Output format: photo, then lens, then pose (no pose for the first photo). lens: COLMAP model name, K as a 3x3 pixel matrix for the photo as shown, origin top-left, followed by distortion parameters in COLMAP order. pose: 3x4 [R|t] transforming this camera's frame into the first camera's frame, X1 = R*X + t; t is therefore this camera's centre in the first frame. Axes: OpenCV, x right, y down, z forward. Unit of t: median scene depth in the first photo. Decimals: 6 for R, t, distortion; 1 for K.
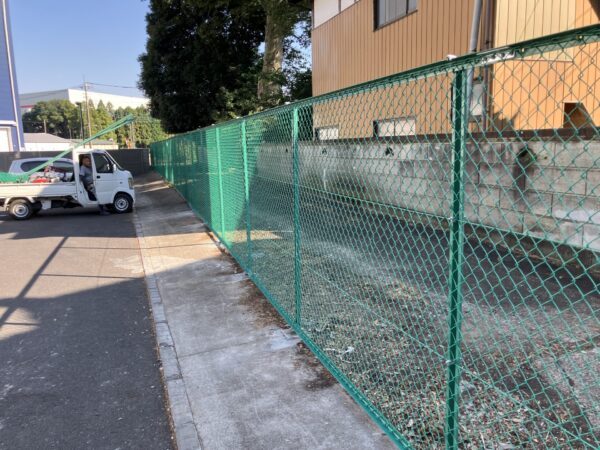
lens RADIAL K [[487.4, 0, 300.0], [0, 487.4, 225.0], [0, 0, 1]] dist [-0.009014, -0.008096]
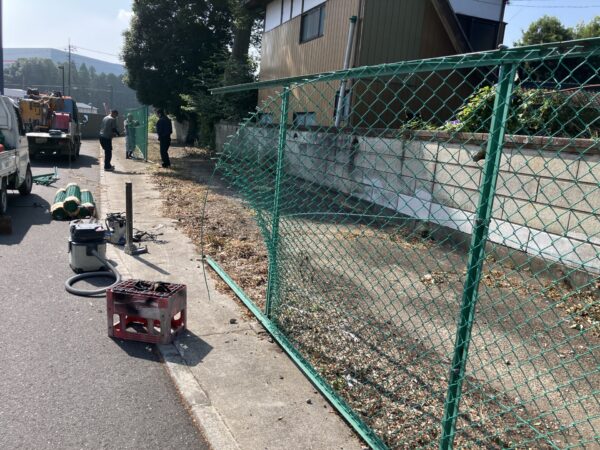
lens RADIAL K [[487.4, 0, 300.0], [0, 487.4, 225.0], [0, 0, 1]] dist [-0.009014, -0.008096]
pose [[0.994293, 0.093862, 0.050704, 0.071034], [-0.095268, 0.995111, 0.026057, 0.028208], [-0.048010, -0.030738, 0.998374, -0.171947]]
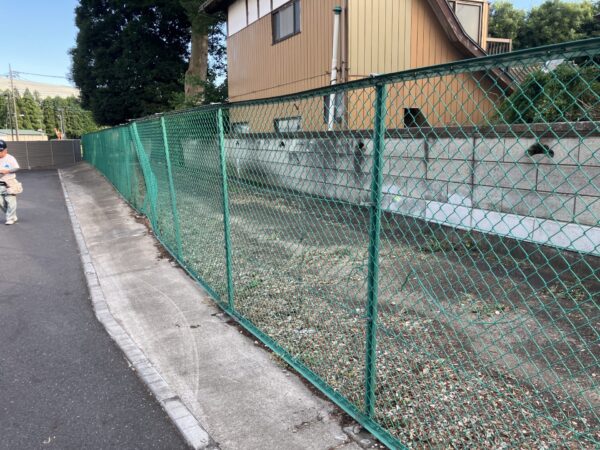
lens RADIAL K [[487.4, 0, 300.0], [0, 487.4, 225.0], [0, 0, 1]] dist [-0.009014, -0.008096]
pose [[0.992715, -0.010878, 0.119996, 0.036584], [0.009169, 0.999849, 0.014788, 0.016621], [-0.120139, -0.013580, 0.992664, -0.110379]]
